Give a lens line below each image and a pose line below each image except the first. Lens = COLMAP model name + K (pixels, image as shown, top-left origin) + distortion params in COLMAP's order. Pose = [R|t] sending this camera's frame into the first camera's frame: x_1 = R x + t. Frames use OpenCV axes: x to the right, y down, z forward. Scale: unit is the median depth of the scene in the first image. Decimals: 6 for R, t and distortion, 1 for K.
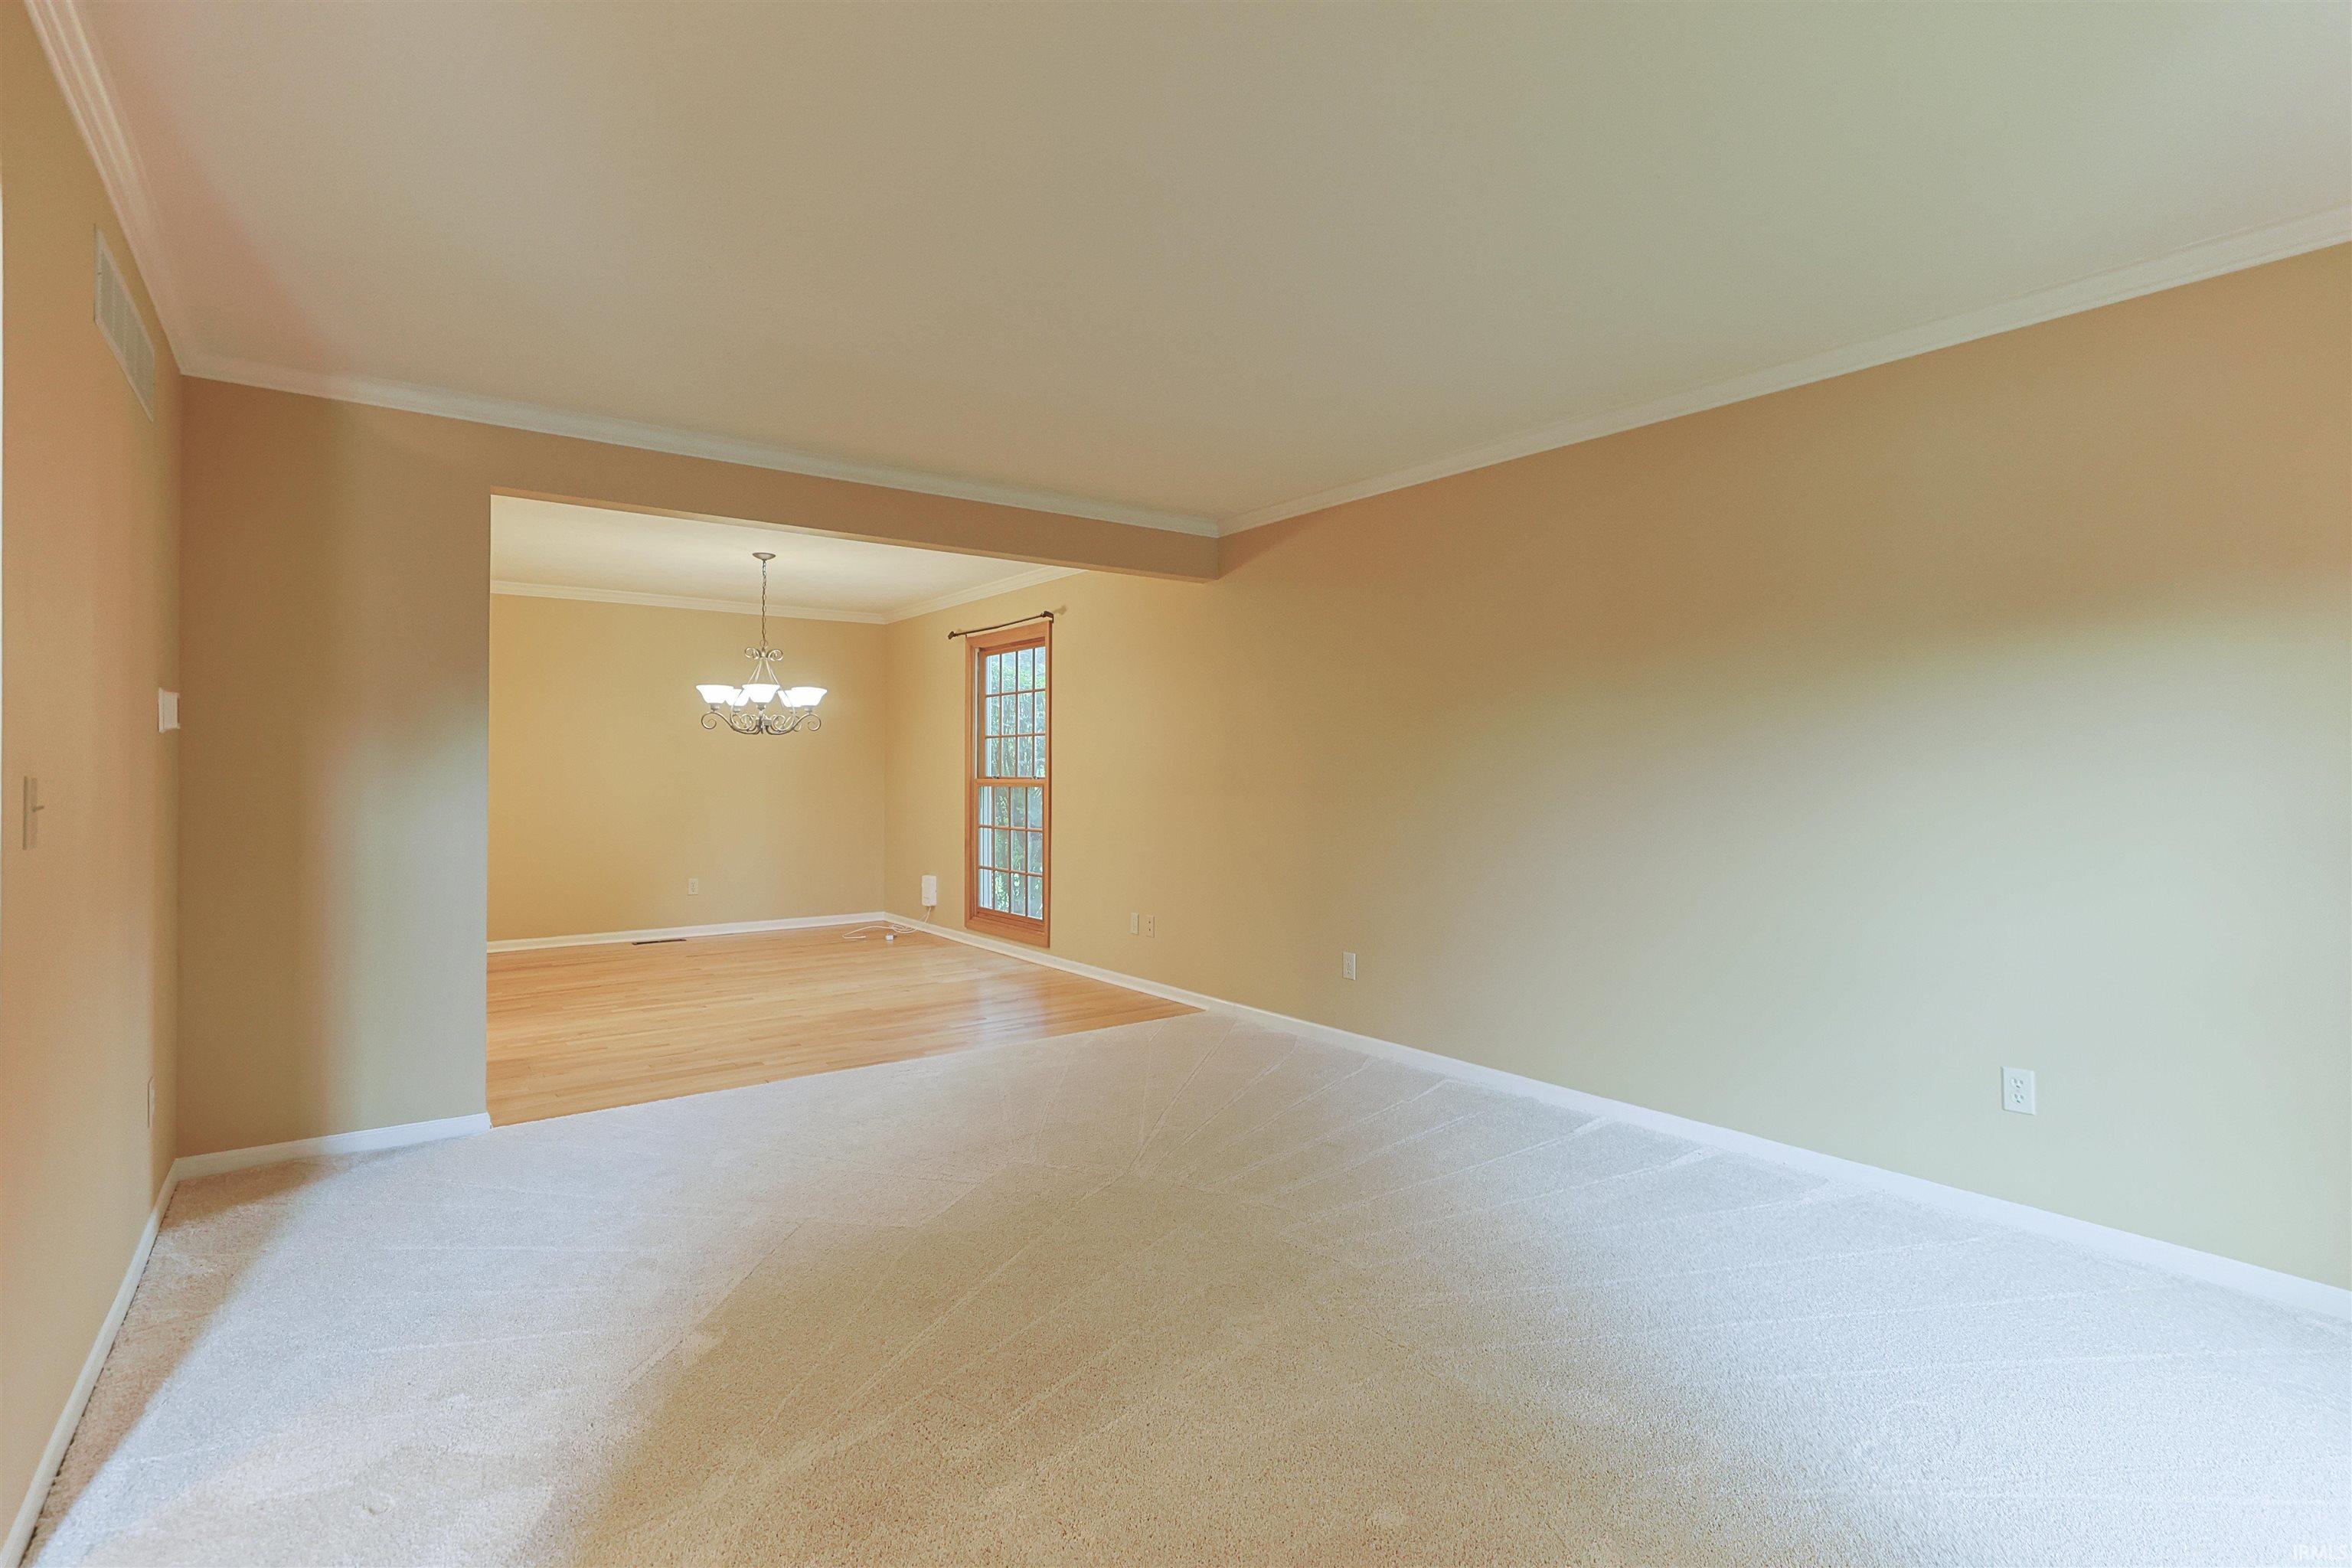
lens RADIAL K [[1127.1, 0, 1192.8], [0, 1127.1, 764.5], [0, 0, 1]] dist [-0.053192, 0.021262]
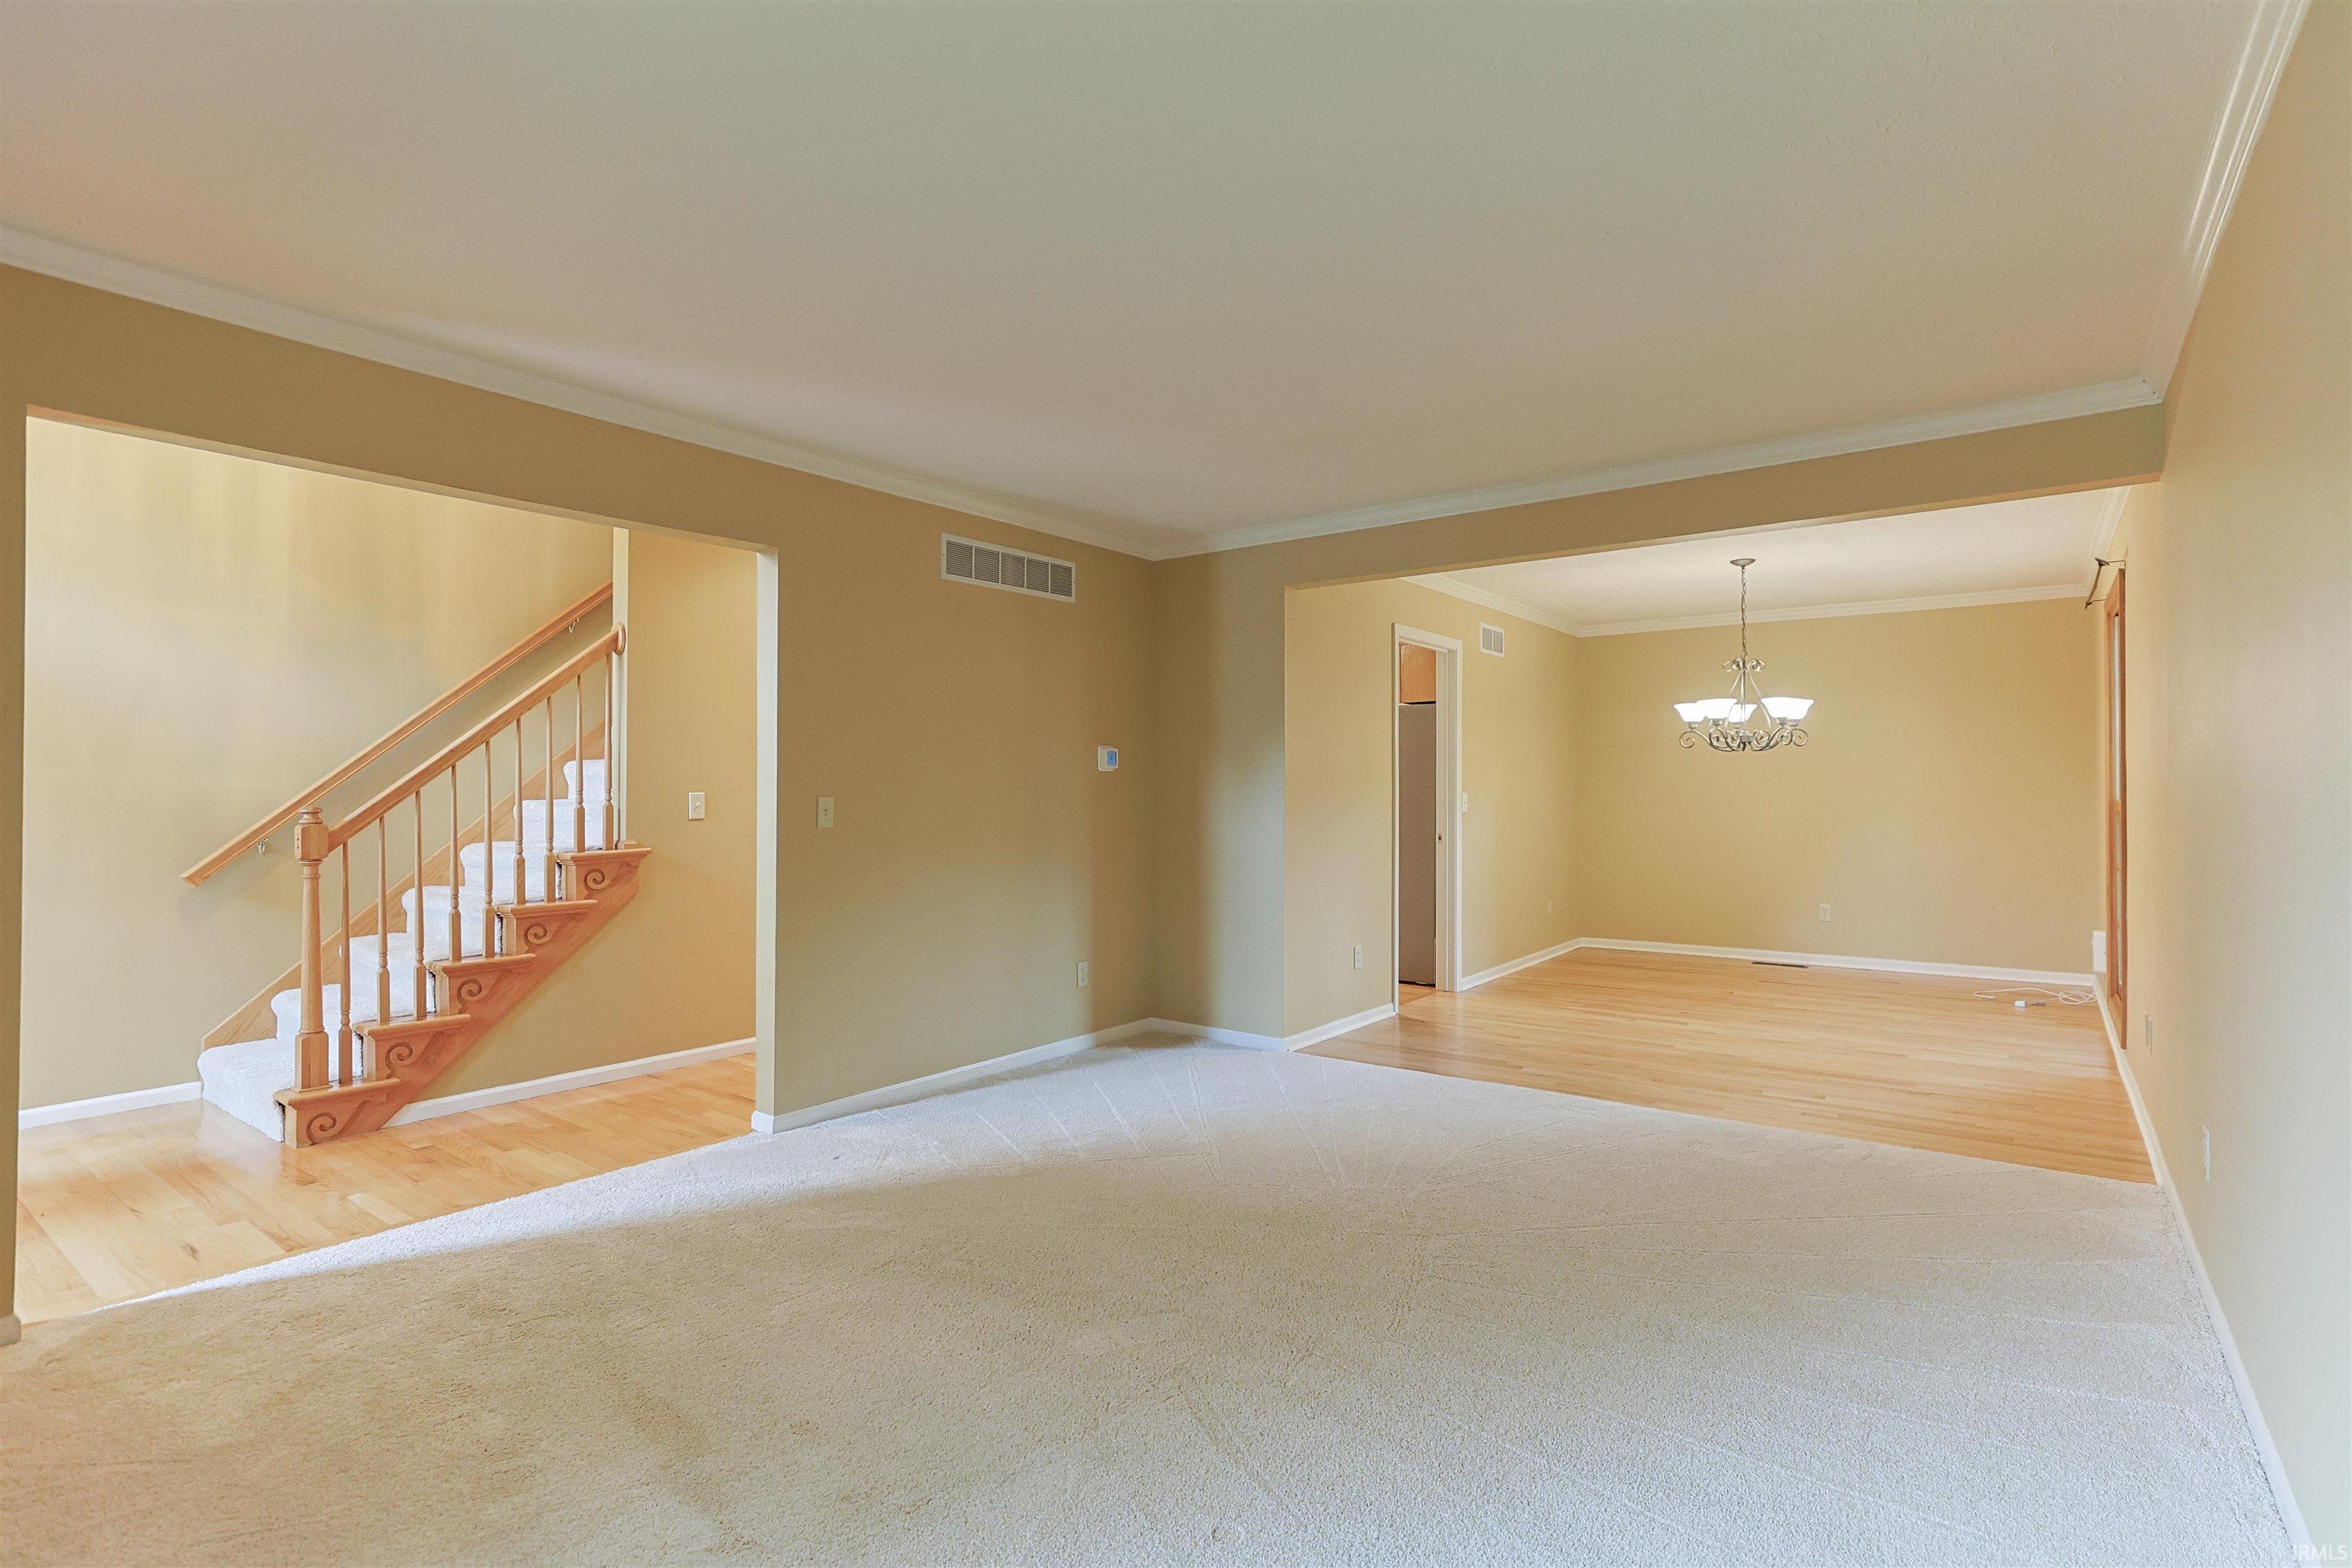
lens RADIAL K [[1127.1, 0, 1192.8], [0, 1127.1, 764.5], [0, 0, 1]] dist [-0.053192, 0.021262]
pose [[0.270589, -0.017639, -0.962533, 0.393229], [0.003867, 0.999844, -0.017236, -0.001308], [0.962687, 0.000942, 0.270615, 0.297540]]
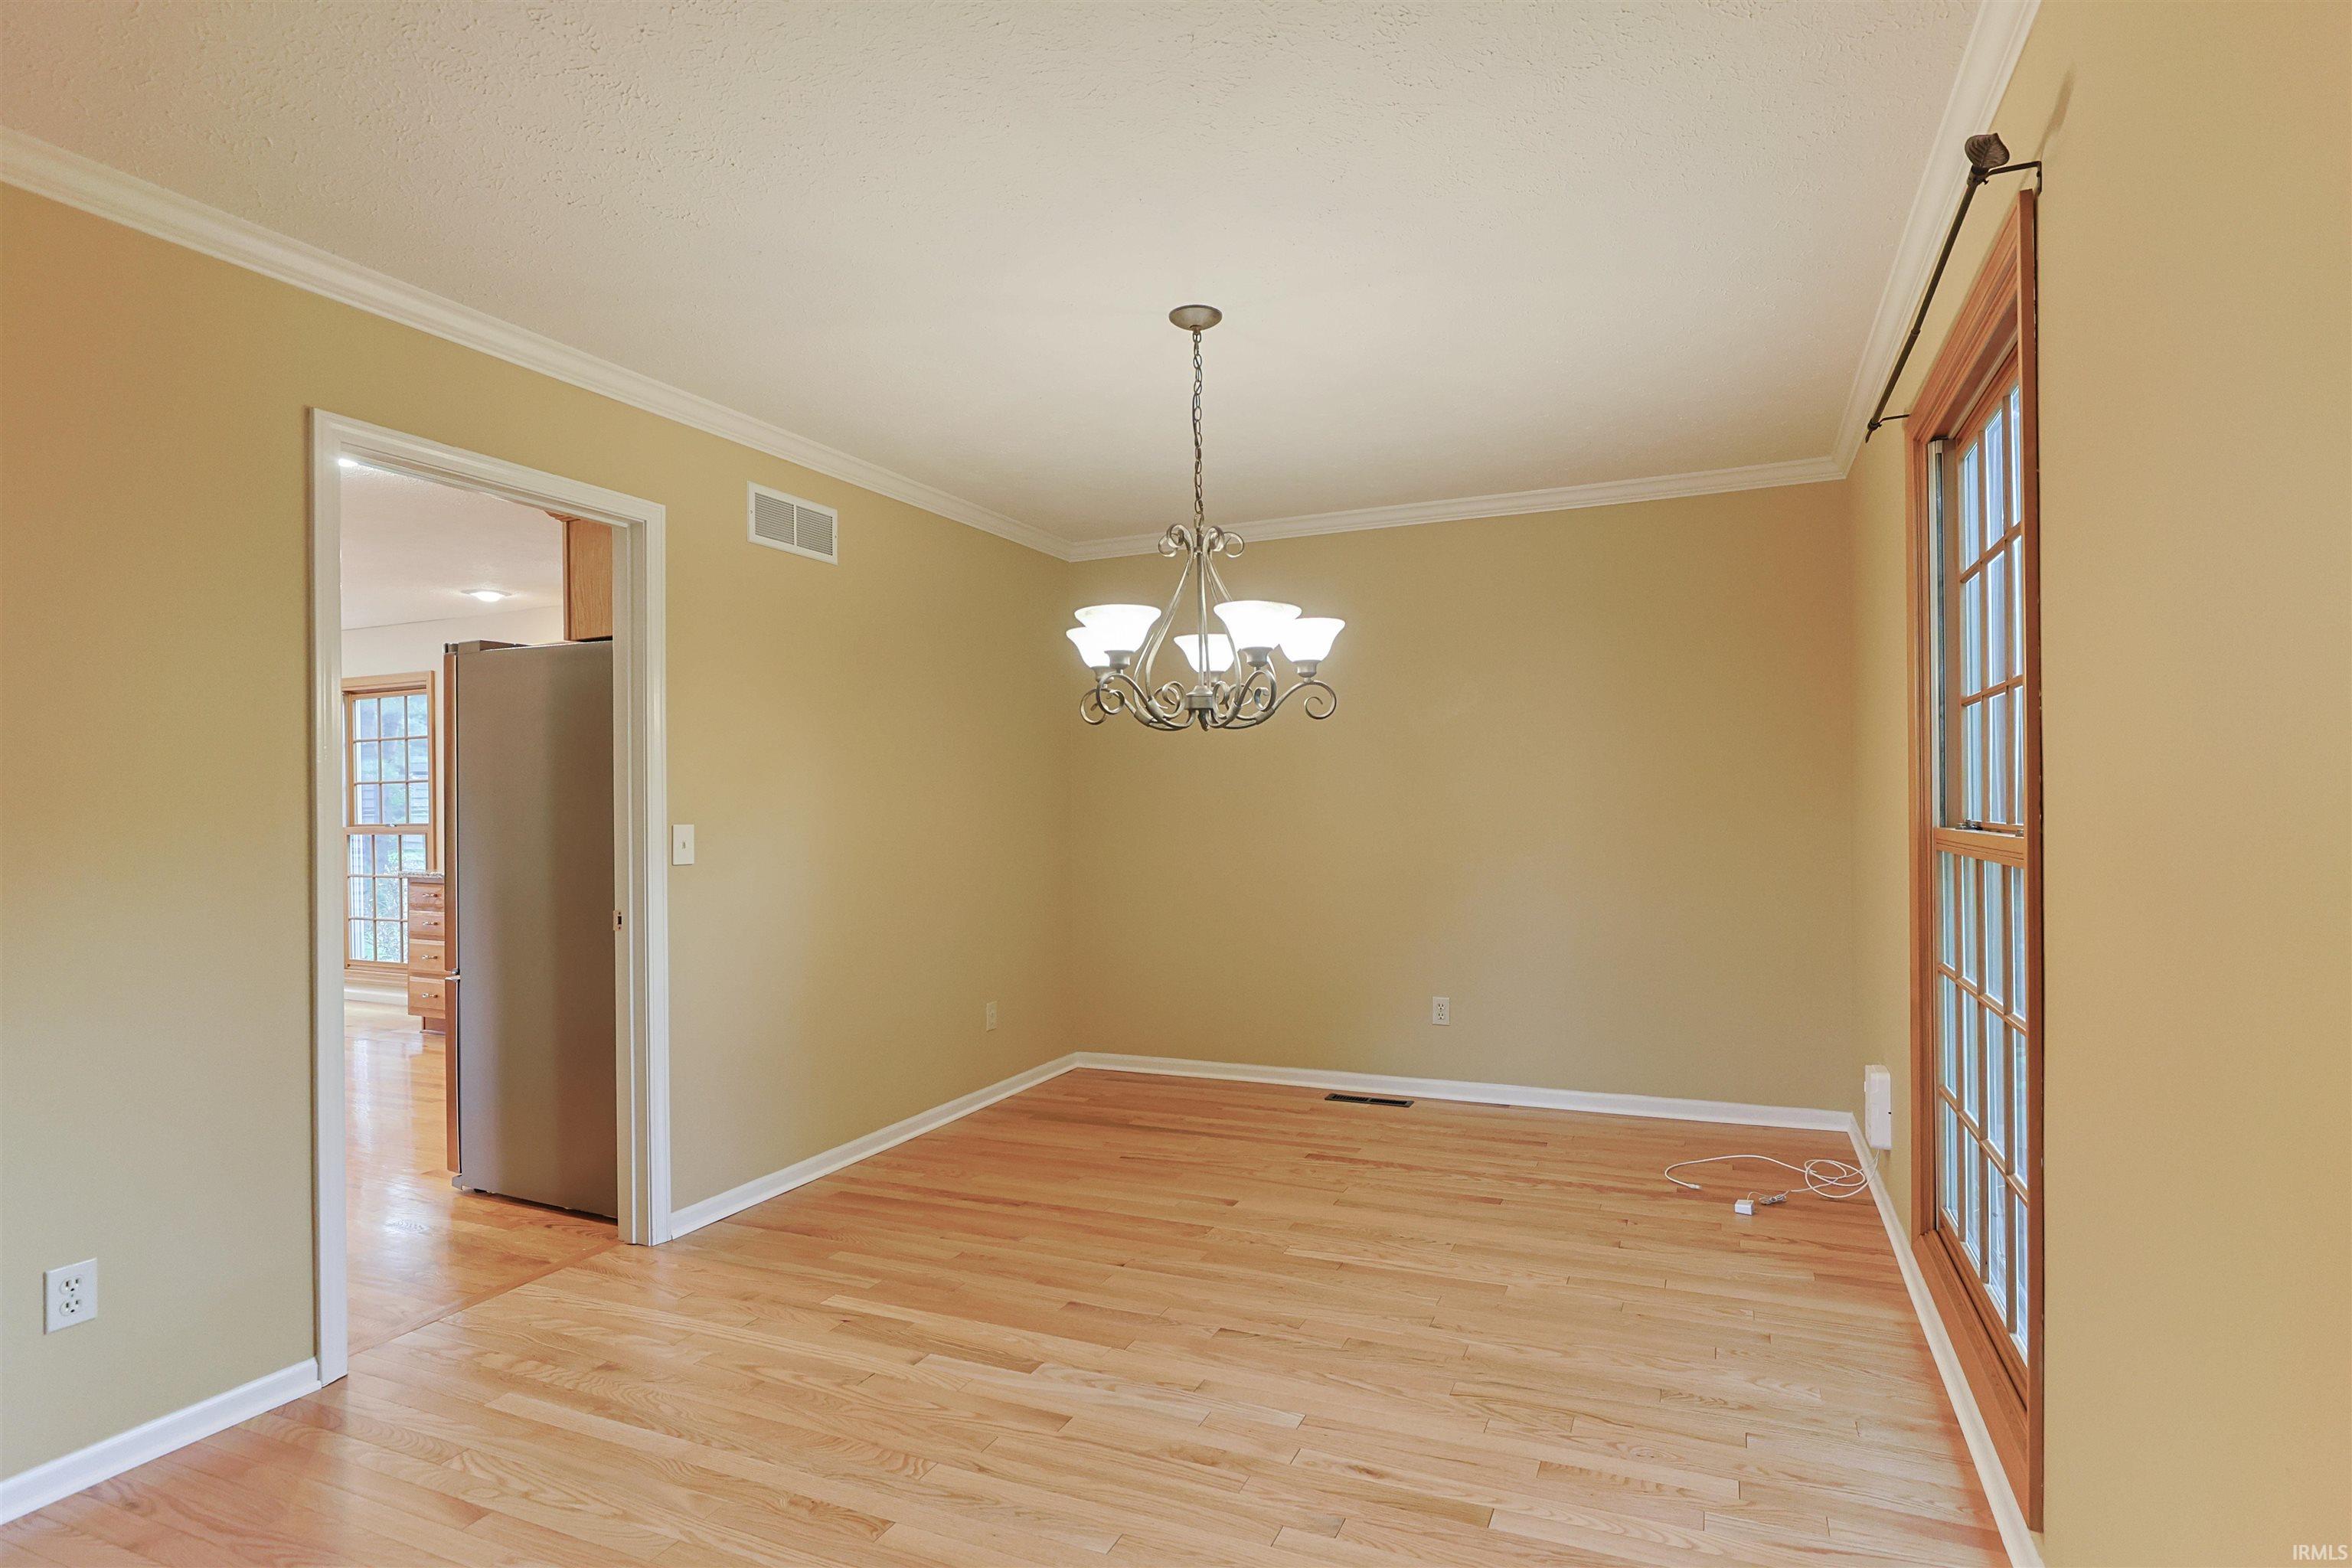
lens RADIAL K [[1088.0, 0, 1181.3], [0, 1088.0, 802.8], [0, 0, 1]] dist [-0.035388, 0.017812]
pose [[0.447717, -0.004842, -0.894162, -0.011446], [0.015112, 0.999883, 0.002152, 0.000474], [0.894048, -0.014476, 0.447738, 0.804276]]
